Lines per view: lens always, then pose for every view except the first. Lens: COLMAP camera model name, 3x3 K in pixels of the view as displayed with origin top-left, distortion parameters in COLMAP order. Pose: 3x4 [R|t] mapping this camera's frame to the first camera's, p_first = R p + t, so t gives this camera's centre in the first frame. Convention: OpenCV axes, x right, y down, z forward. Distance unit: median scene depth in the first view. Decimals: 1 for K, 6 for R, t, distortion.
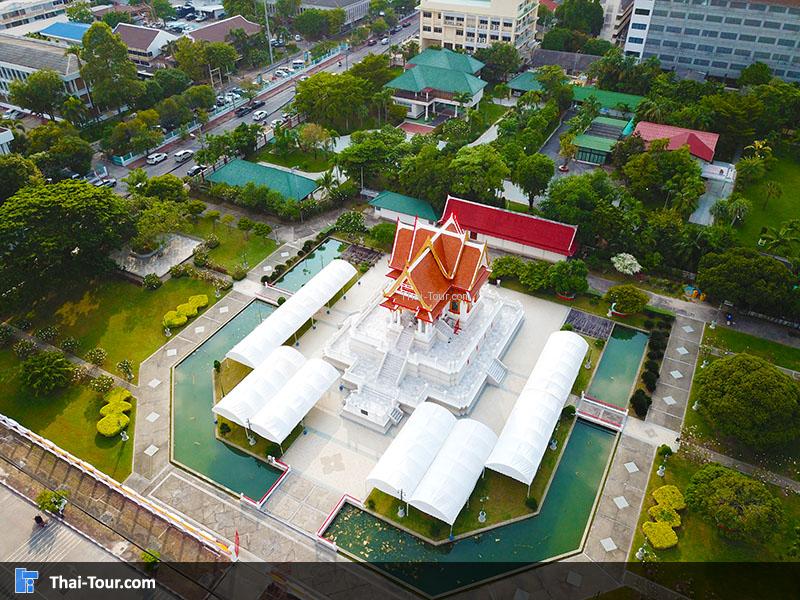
lens RADIAL K [[604.6, 0, 393.6], [0, 604.6, 300.7], [0, 0, 1]] dist [-0.006637, -0.005295]
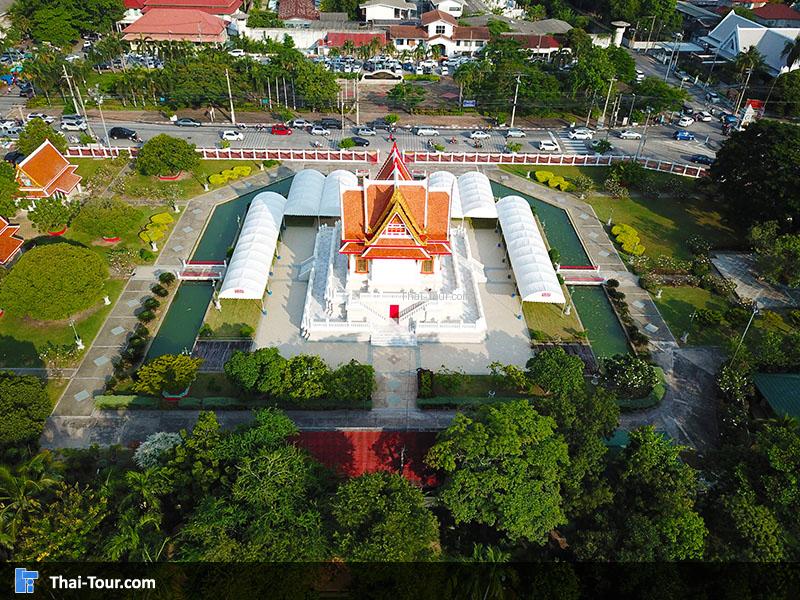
lens RADIAL K [[604.6, 0, 393.6], [0, 604.6, 300.7], [0, 0, 1]] dist [-0.006637, -0.005295]
pose [[-0.870562, 0.284822, -0.401246, 0.412576], [-0.314838, 0.304250, 0.899060, -0.724977], [0.378151, 0.909015, -0.175196, 1.138802]]
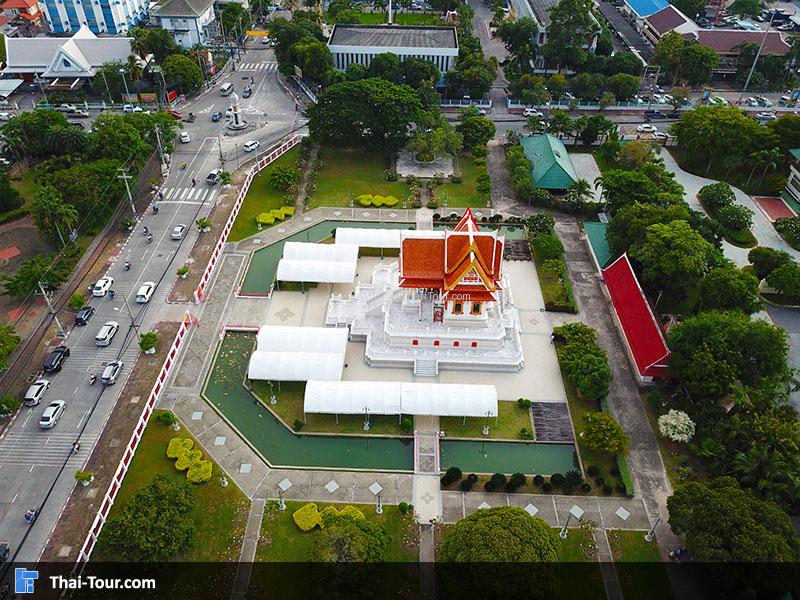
lens RADIAL K [[604.6, 0, 393.6], [0, 604.6, 300.7], [0, 0, 1]] dist [-0.006637, -0.005295]
pose [[0.451731, 0.585208, -0.673402, 0.707896], [-0.557661, 0.774392, 0.298883, -0.233585], [0.696386, 0.240516, 0.676164, 0.183585]]
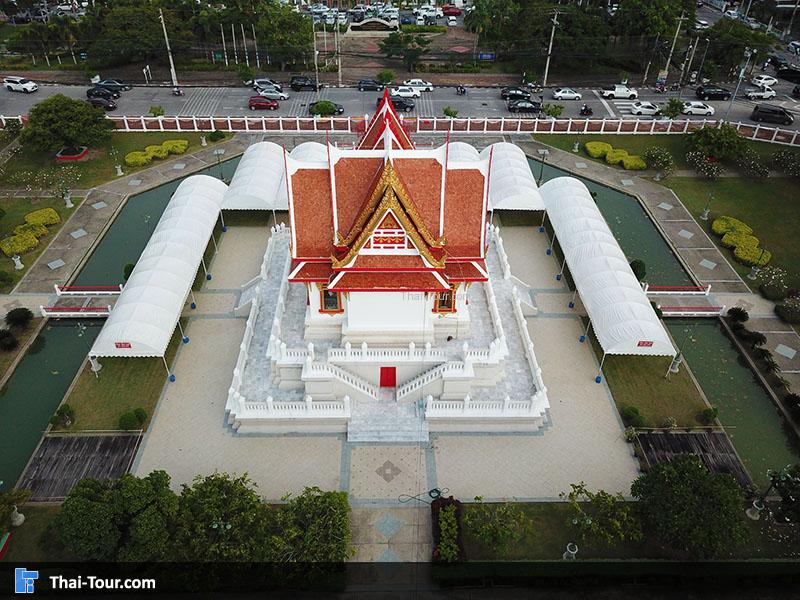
lens RADIAL K [[604.6, 0, 393.6], [0, 604.6, 300.7], [0, 0, 1]] dist [-0.006637, -0.005295]
pose [[-0.867172, 0.305165, -0.393557, 0.257913], [-0.311053, 0.285258, 0.906573, -0.444933], [0.388919, 0.908572, -0.152445, 1.031729]]
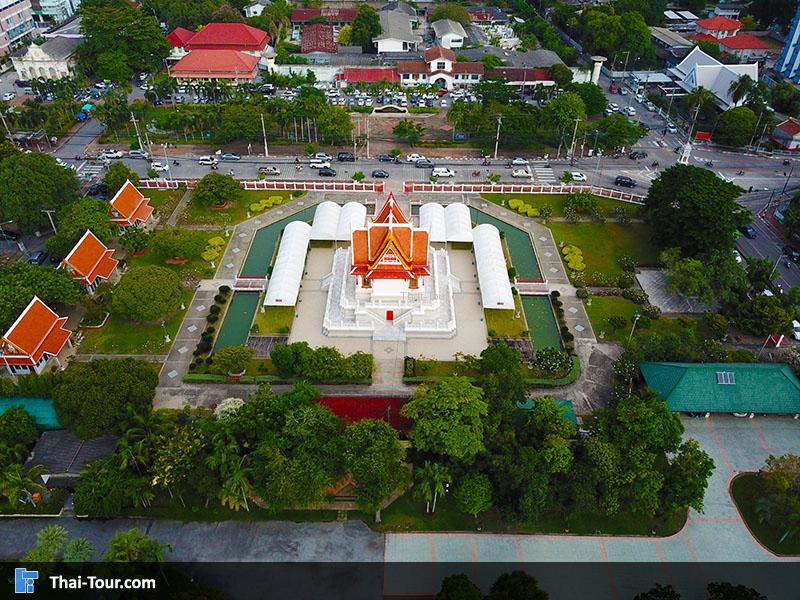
lens RADIAL K [[604.6, 0, 393.6], [0, 604.6, 300.7], [0, 0, 1]] dist [-0.006637, -0.005295]
pose [[-0.883083, 0.289193, -0.369502, 0.490049], [-0.288401, 0.286640, 0.913599, -1.022572], [0.370120, 0.913348, -0.169724, 1.177698]]
